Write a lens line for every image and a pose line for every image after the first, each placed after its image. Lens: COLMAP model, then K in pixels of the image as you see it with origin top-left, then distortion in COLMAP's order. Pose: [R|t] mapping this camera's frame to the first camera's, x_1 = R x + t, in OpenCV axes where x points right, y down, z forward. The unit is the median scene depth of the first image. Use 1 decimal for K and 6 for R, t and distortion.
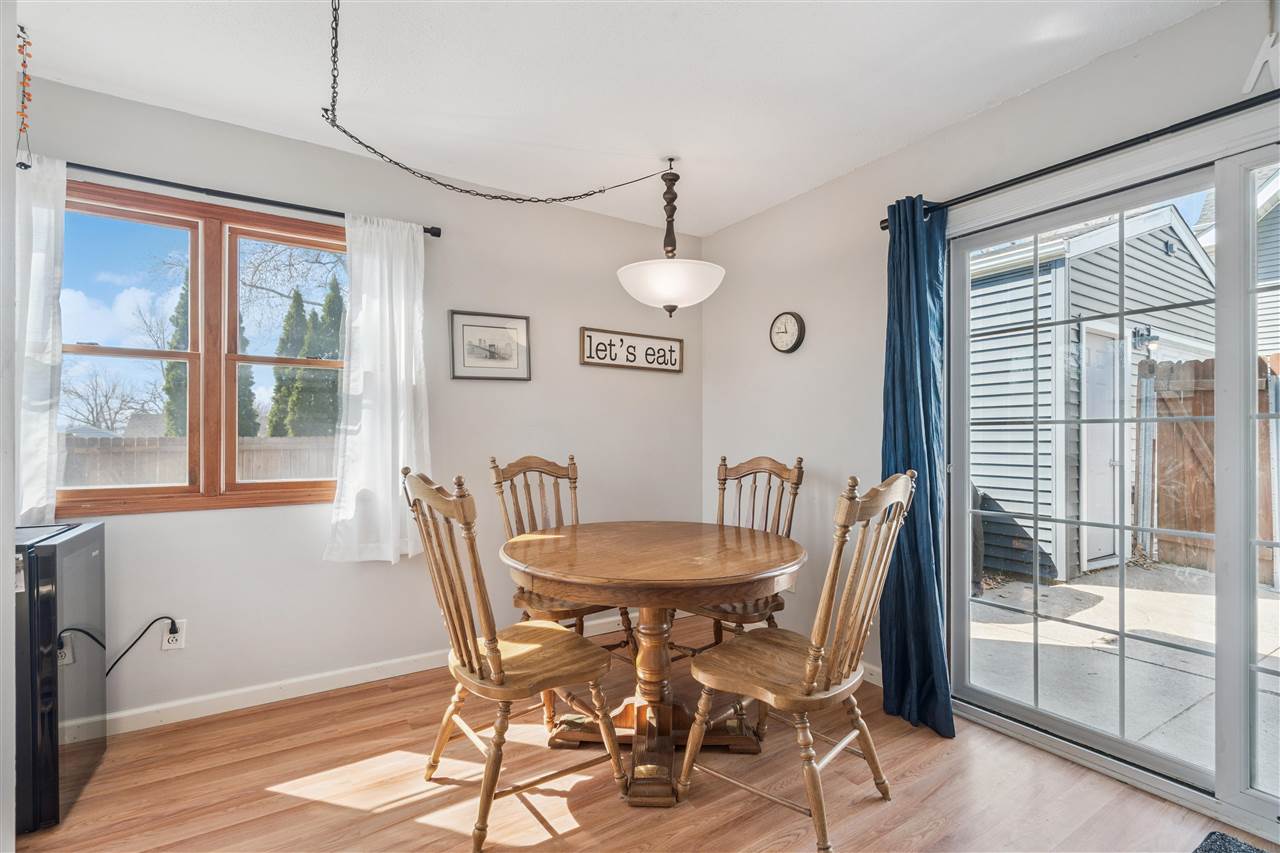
lens RADIAL K [[582.6, 0, 640.6], [0, 582.6, 434.9], [0, 0, 1]] dist [-0.001782, 0.000047]
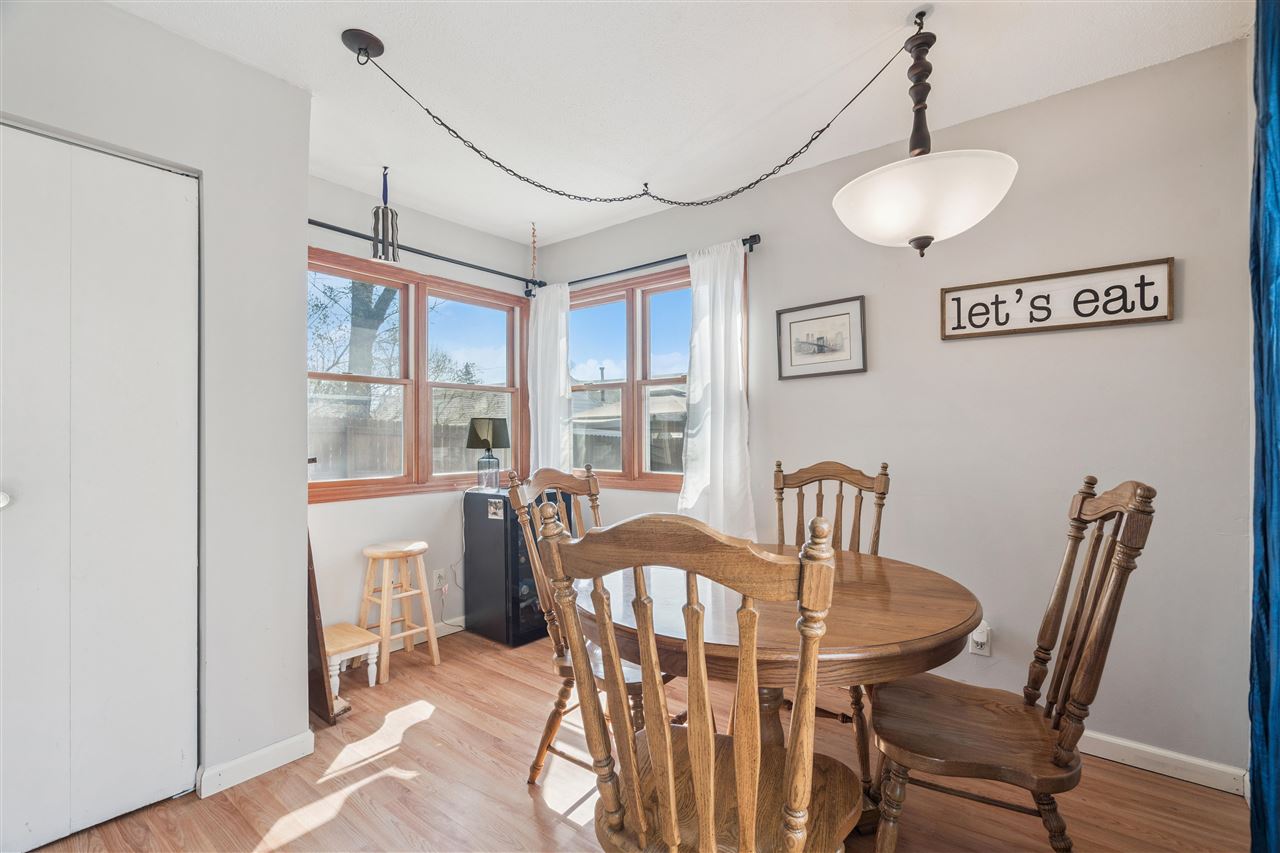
lens RADIAL K [[577.3, 0, 639.5], [0, 577.3, 433.1], [0, 0, 1]] dist [-0.000923, 0.000037]
pose [[0.328268, -0.011549, -0.944514, 0.457455], [0.002980, 0.999933, -0.011190, 0.002729], [0.944580, 0.000858, 0.328280, 0.402375]]
